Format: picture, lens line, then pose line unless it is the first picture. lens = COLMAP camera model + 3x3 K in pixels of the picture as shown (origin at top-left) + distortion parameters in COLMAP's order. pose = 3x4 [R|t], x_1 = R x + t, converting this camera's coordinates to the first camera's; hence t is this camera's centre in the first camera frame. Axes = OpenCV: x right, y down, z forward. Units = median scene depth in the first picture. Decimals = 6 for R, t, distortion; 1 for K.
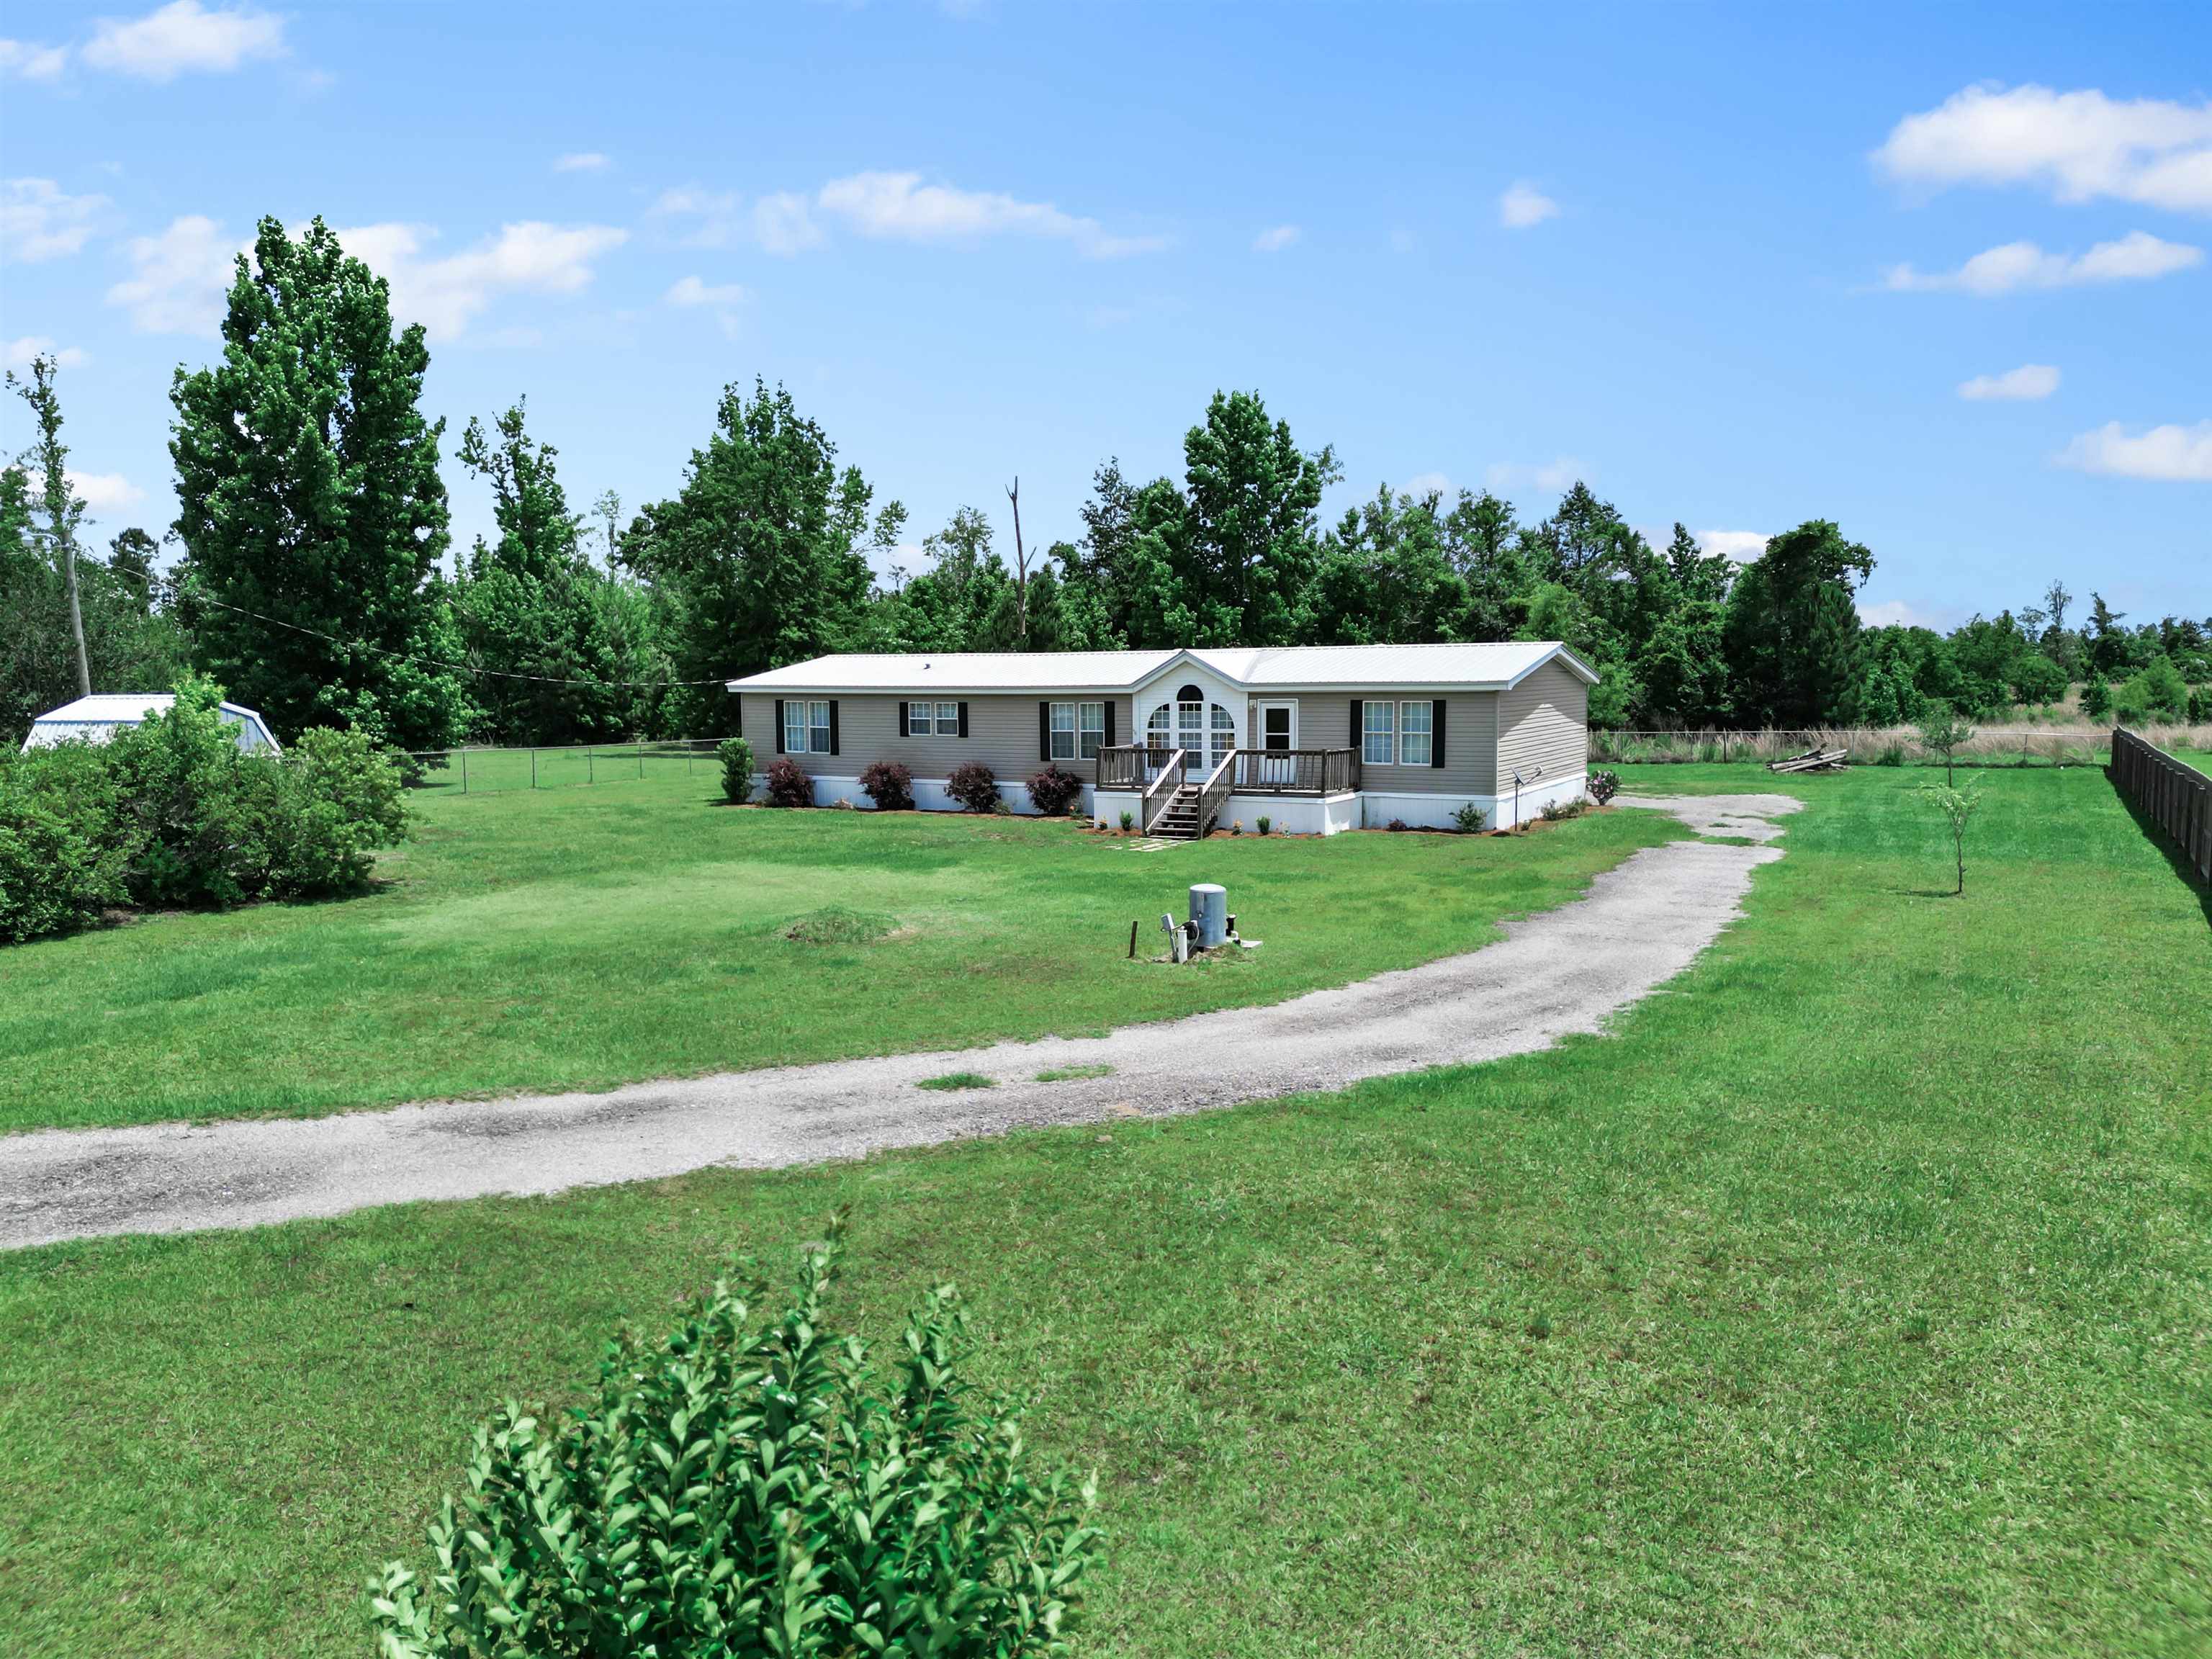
lens RADIAL K [[1516.0, 0, 1021.1], [0, 1516.0, 873.3], [0, 0, 1]] dist [0.000098, -0.003462]
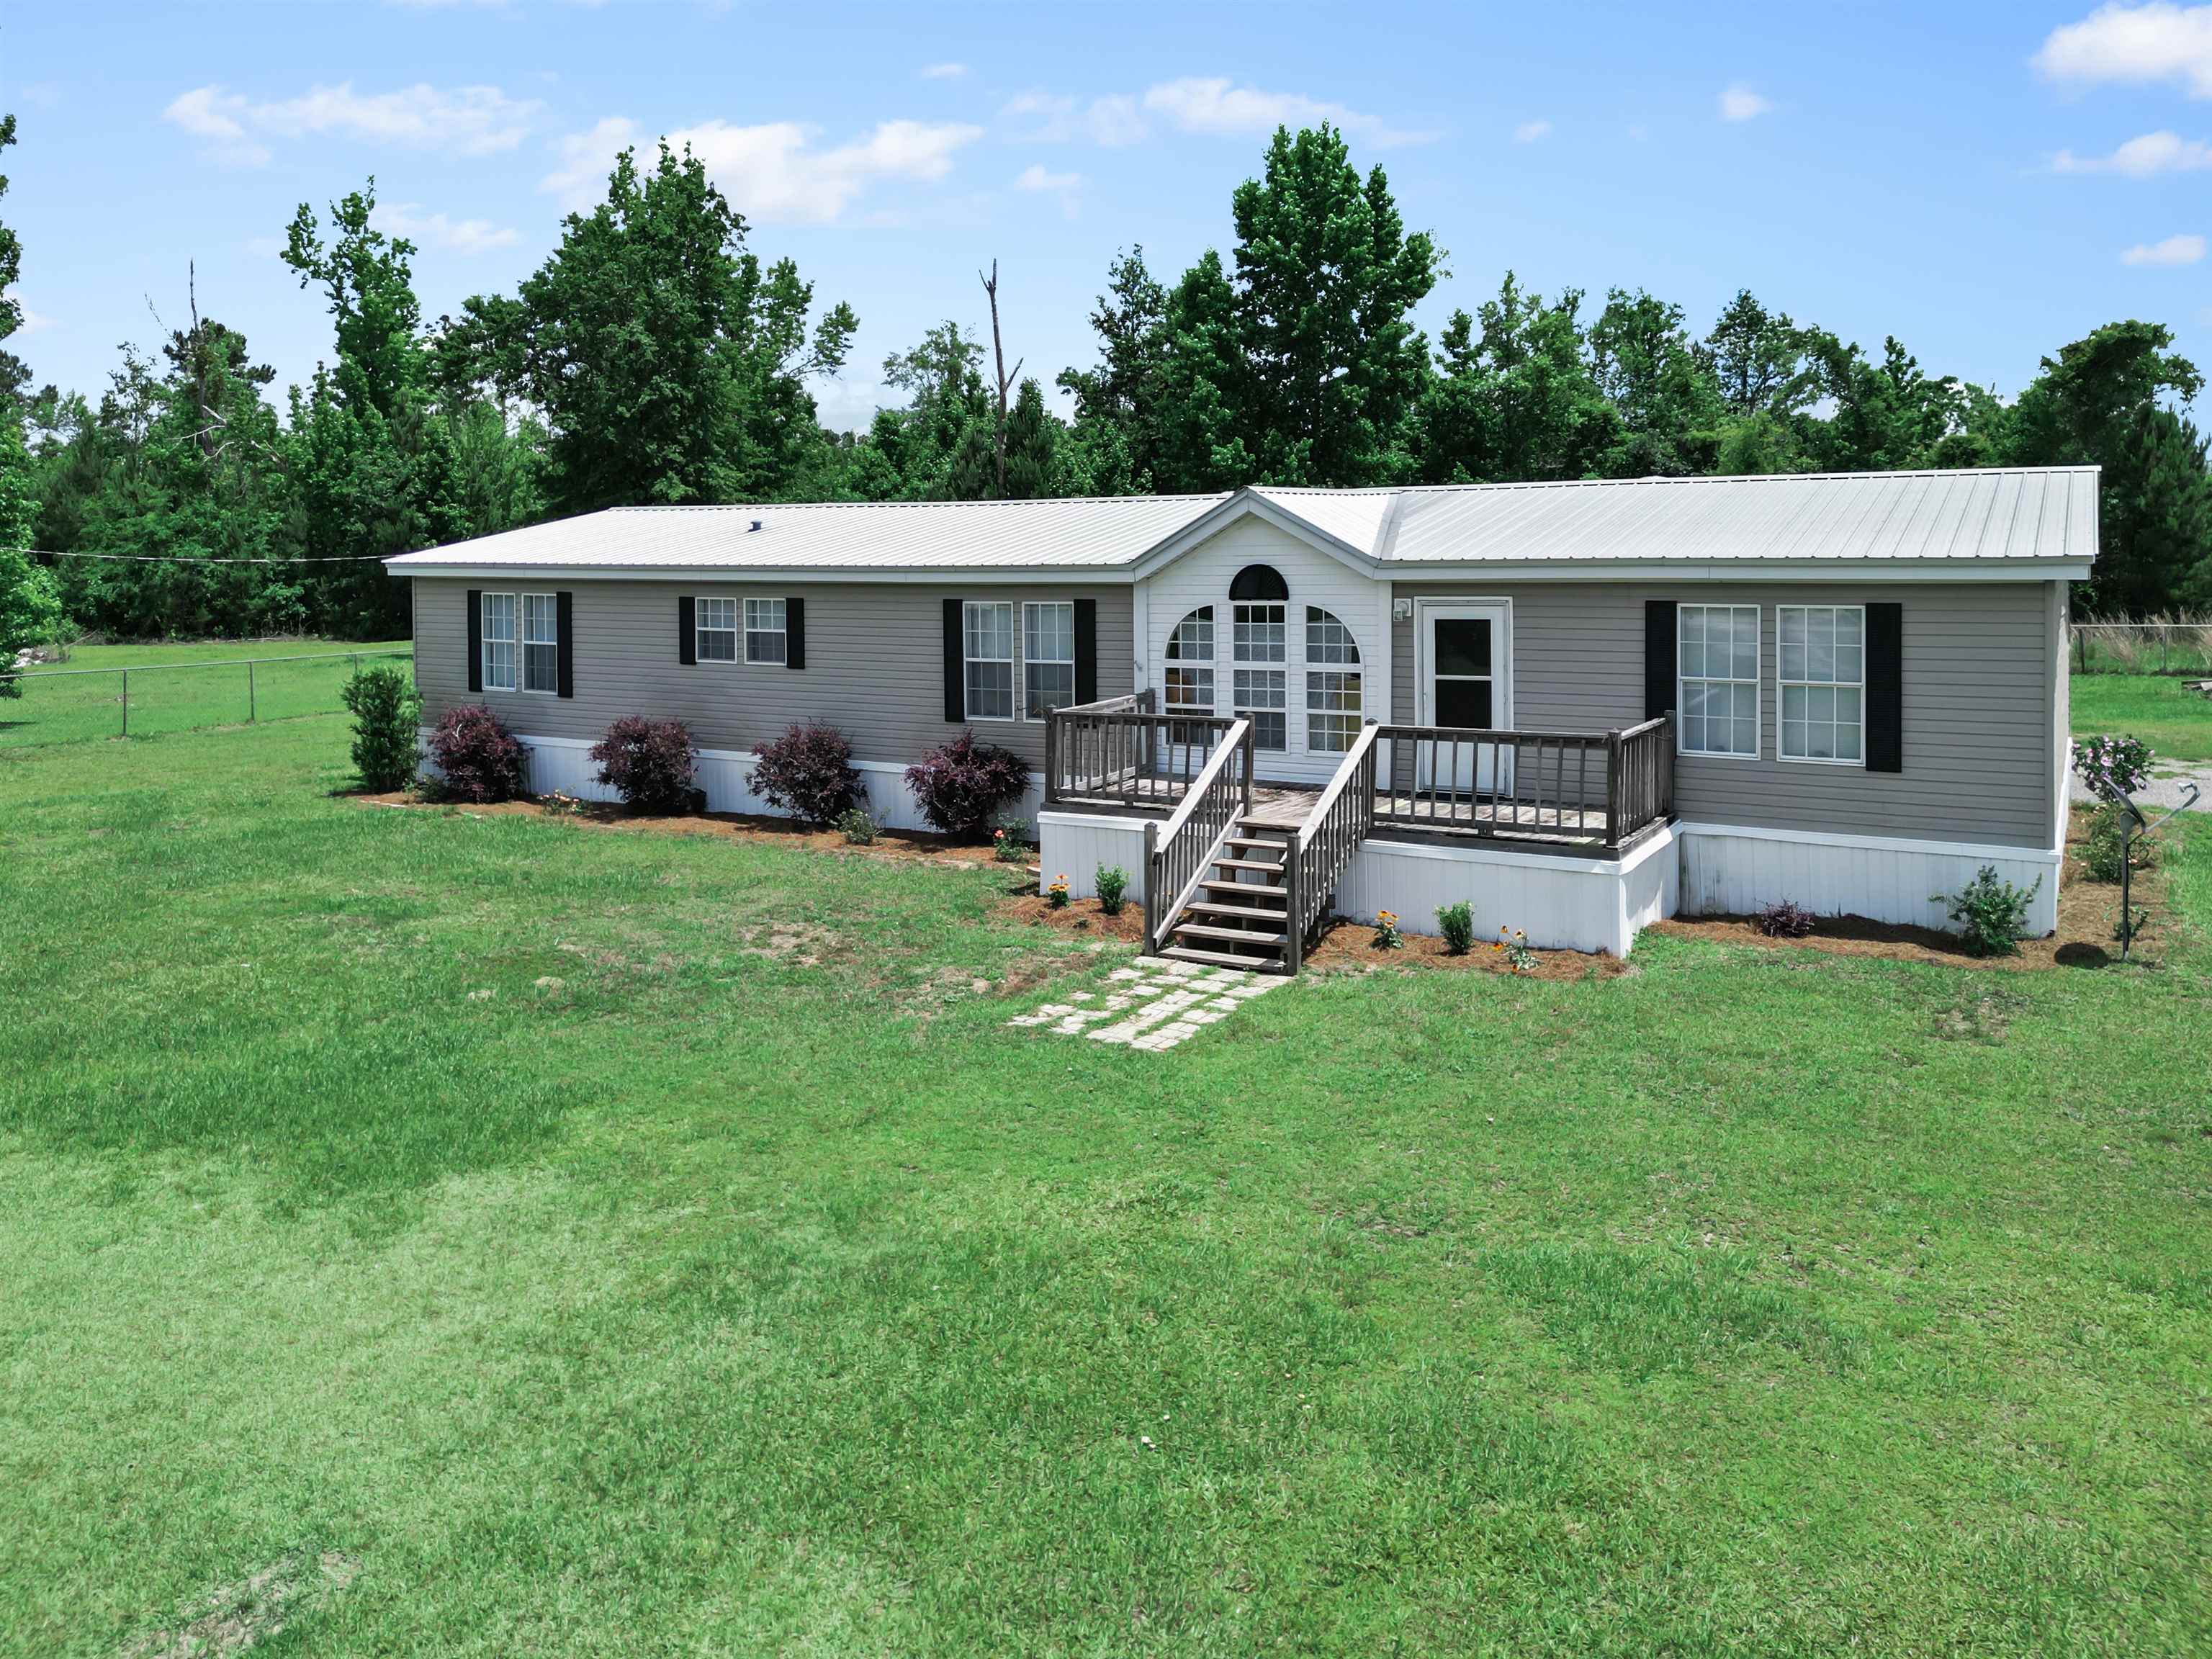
lens RADIAL K [[1618.4, 0, 1084.4], [0, 1618.4, 587.9], [0, 0, 1]] dist [-0.002517, -0.001835]
pose [[0.999888, -0.003466, 0.014528, 0.039691], [0.004887, 0.995079, -0.098965, -0.052482], [-0.014114, 0.099025, 0.994985, 0.391816]]
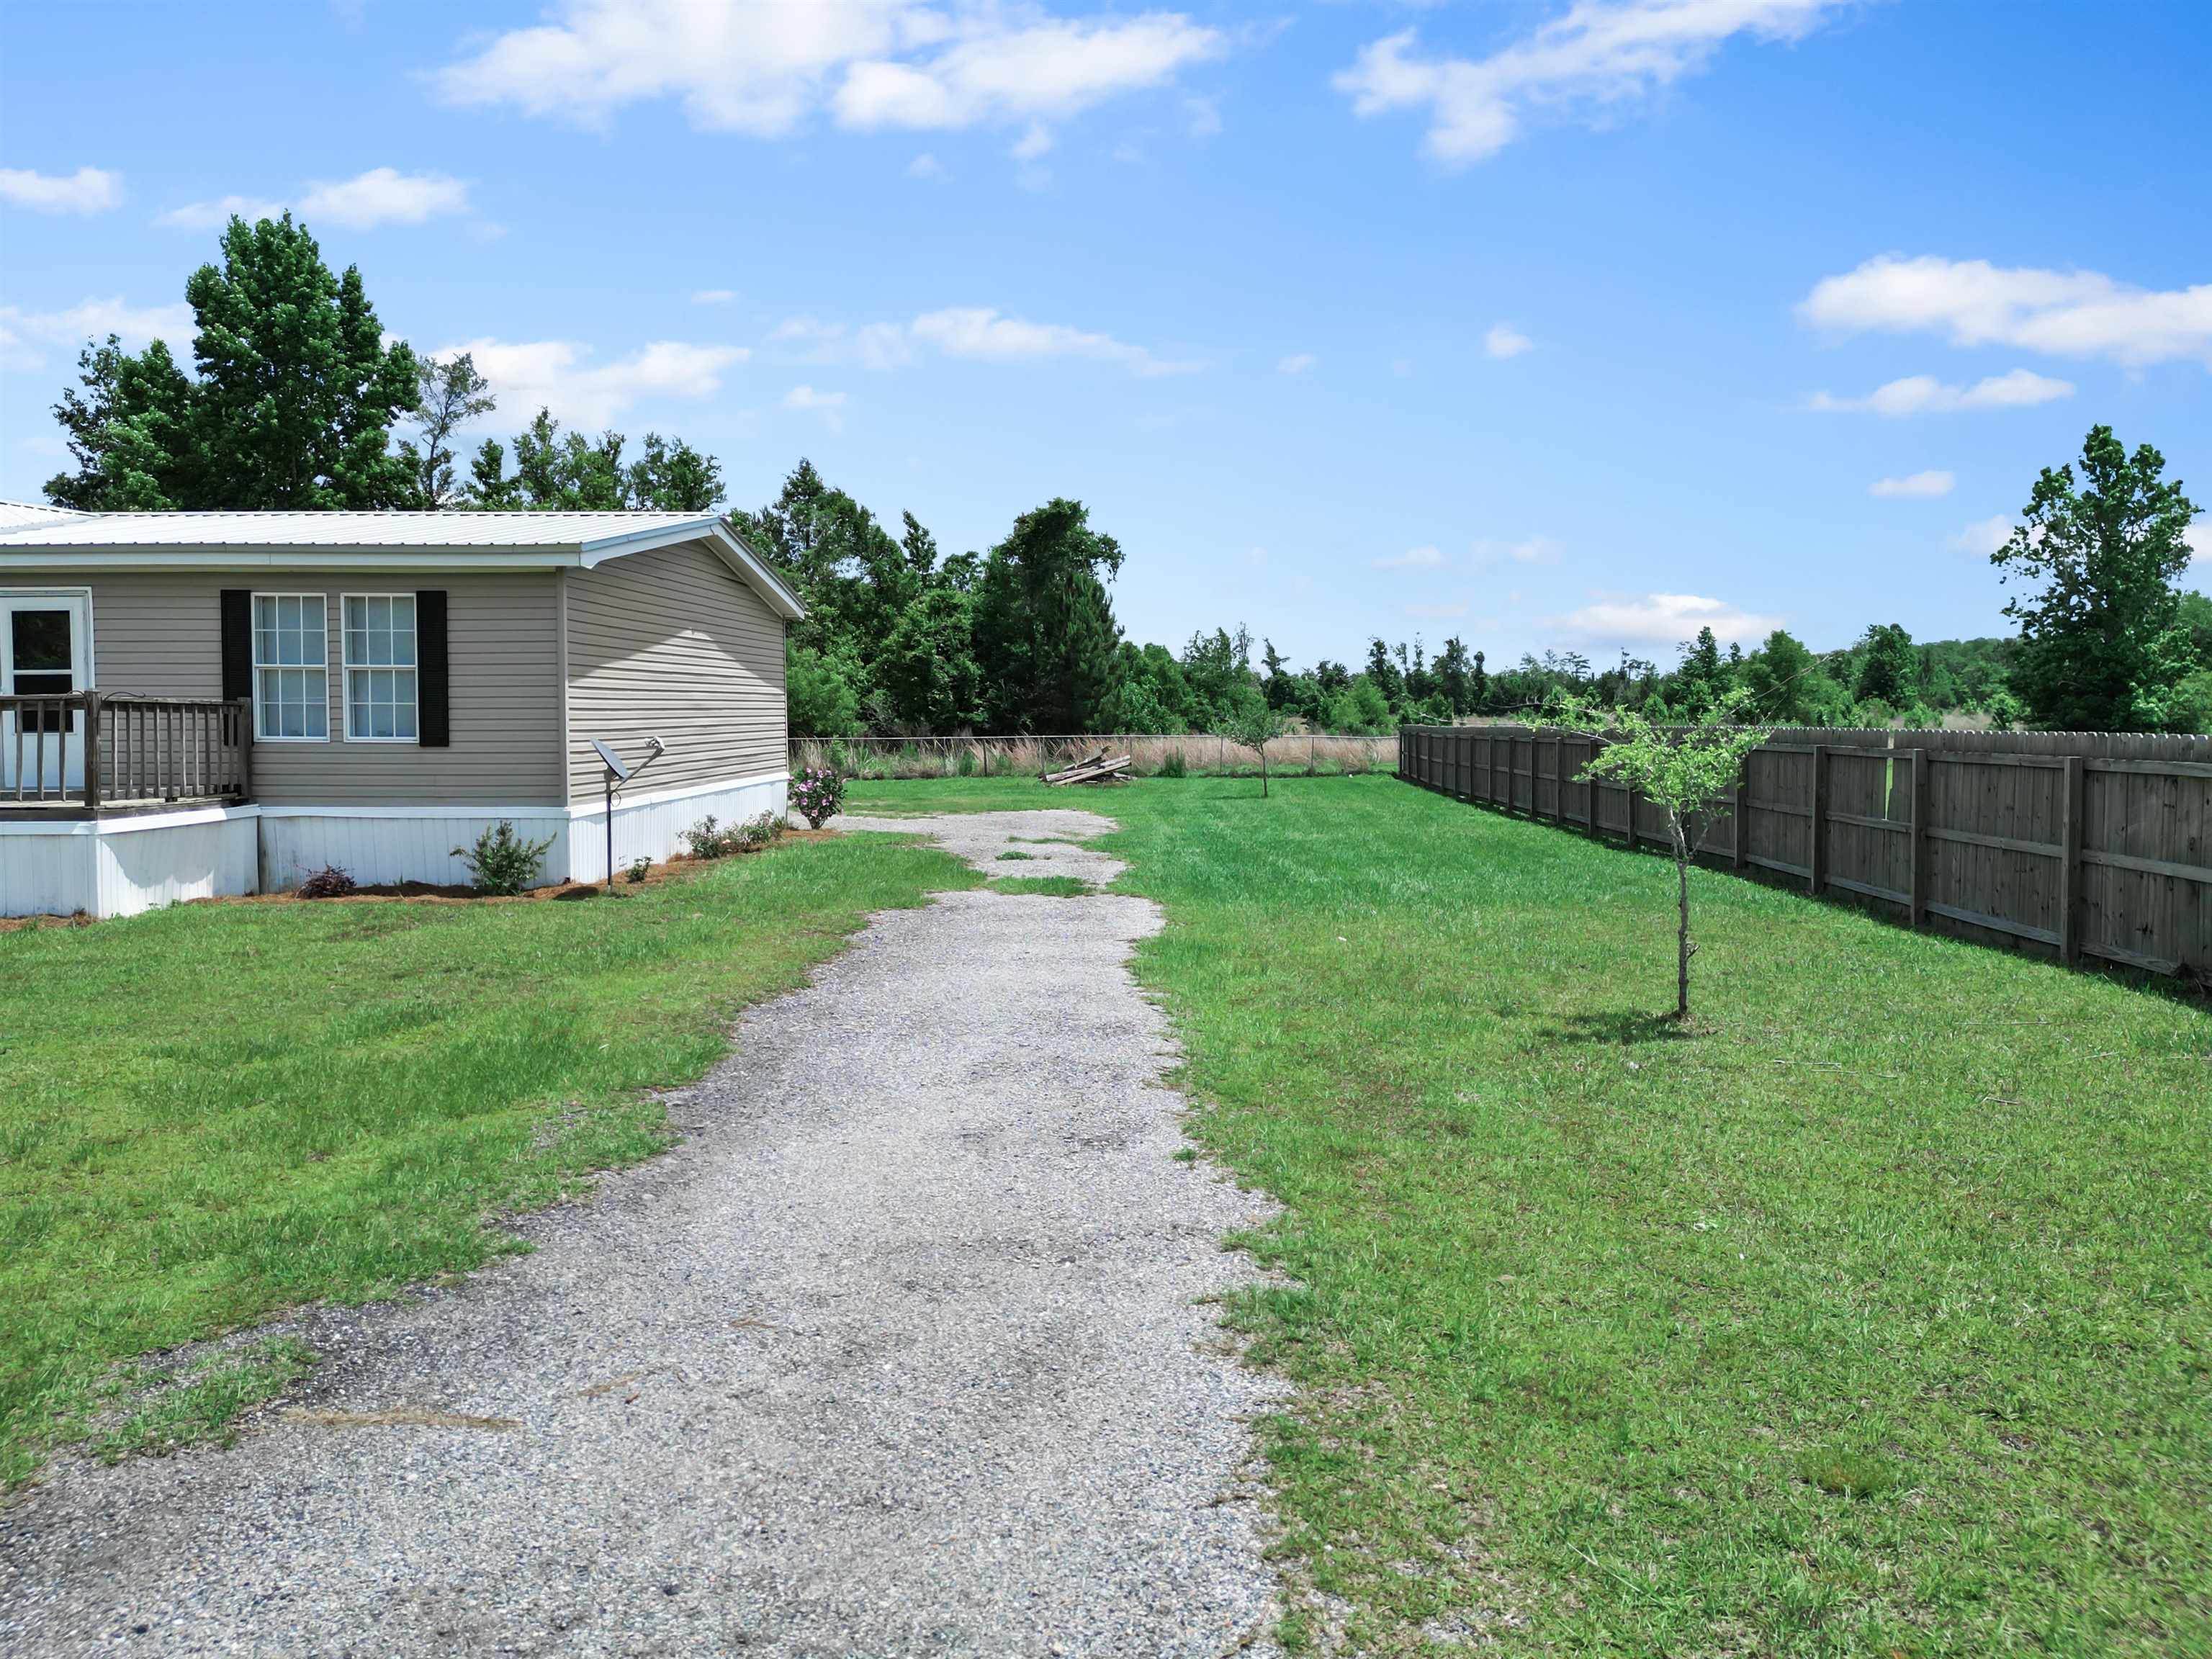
lens RADIAL K [[1551.9, 0, 1099.8], [0, 1551.9, 780.0], [0, 0, 1]] dist [0.047825, -0.038484]
pose [[0.866794, -0.009192, 0.498582, 0.148480], [0.054139, 0.995655, -0.075766, -0.010775], [-0.495719, 0.092666, 0.863525, 0.355014]]
